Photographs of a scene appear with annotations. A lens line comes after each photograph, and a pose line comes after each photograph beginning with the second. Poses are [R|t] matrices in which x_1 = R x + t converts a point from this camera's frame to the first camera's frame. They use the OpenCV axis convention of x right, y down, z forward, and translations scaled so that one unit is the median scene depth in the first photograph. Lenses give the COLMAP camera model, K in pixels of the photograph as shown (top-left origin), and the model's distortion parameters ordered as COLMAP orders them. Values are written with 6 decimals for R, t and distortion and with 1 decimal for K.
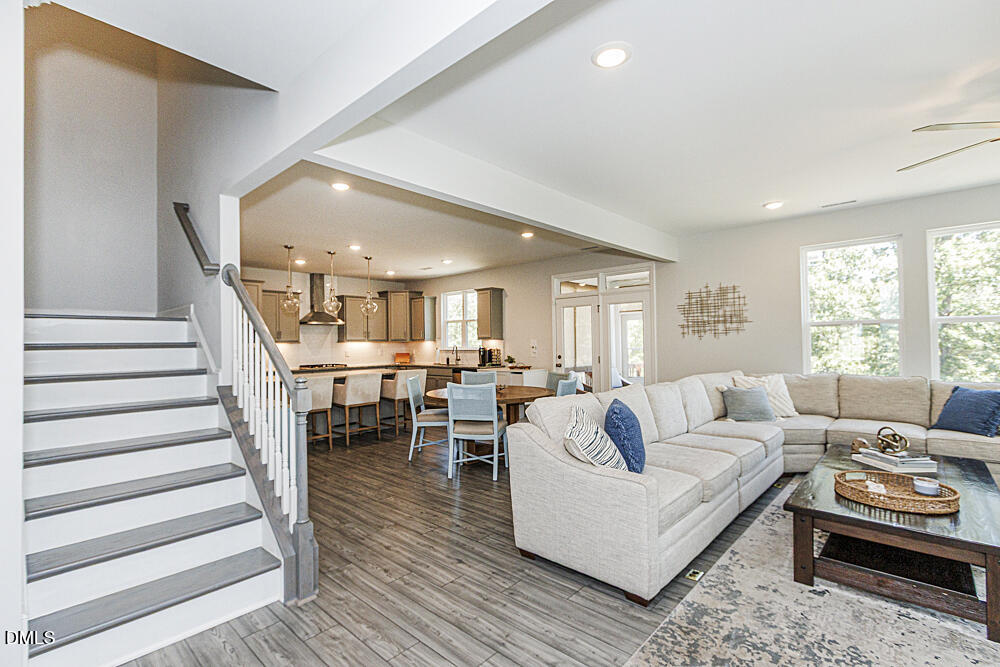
lens RADIAL K [[462.3, 0, 503.7], [0, 462.3, 333.4], [0, 0, 1]] dist [0.005239, 0.000511]
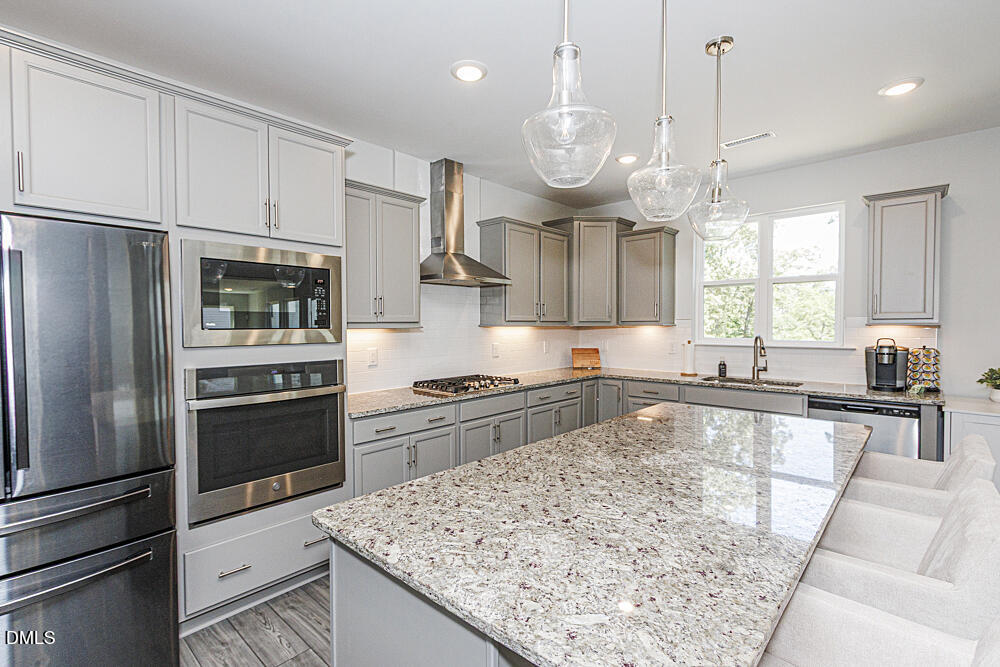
lens RADIAL K [[462.3, 0, 506.7], [0, 462.3, 336.1], [0, 0, 1]] dist [0.005239, 0.000511]
pose [[0.999965, 0.008146, 0.001761, -0.339749], [-0.008218, 0.998904, 0.046084, 0.008059], [-0.001383, -0.046097, 0.998936, 0.568083]]
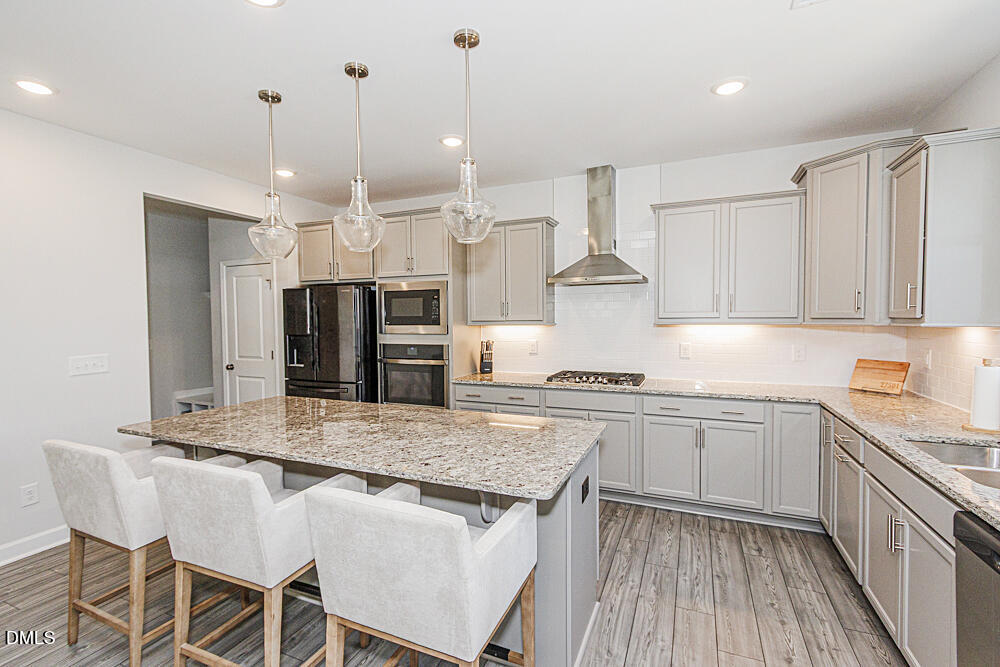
lens RADIAL K [[462.3, 0, 490.4], [0, 462.3, 334.3], [0, 0, 1]] dist [0.005239, 0.000511]
pose [[0.315553, 0.045124, -0.947834, -0.011148], [0.026460, 0.998062, 0.056324, 0.001864], [0.948539, -0.042853, 0.313748, 0.741234]]
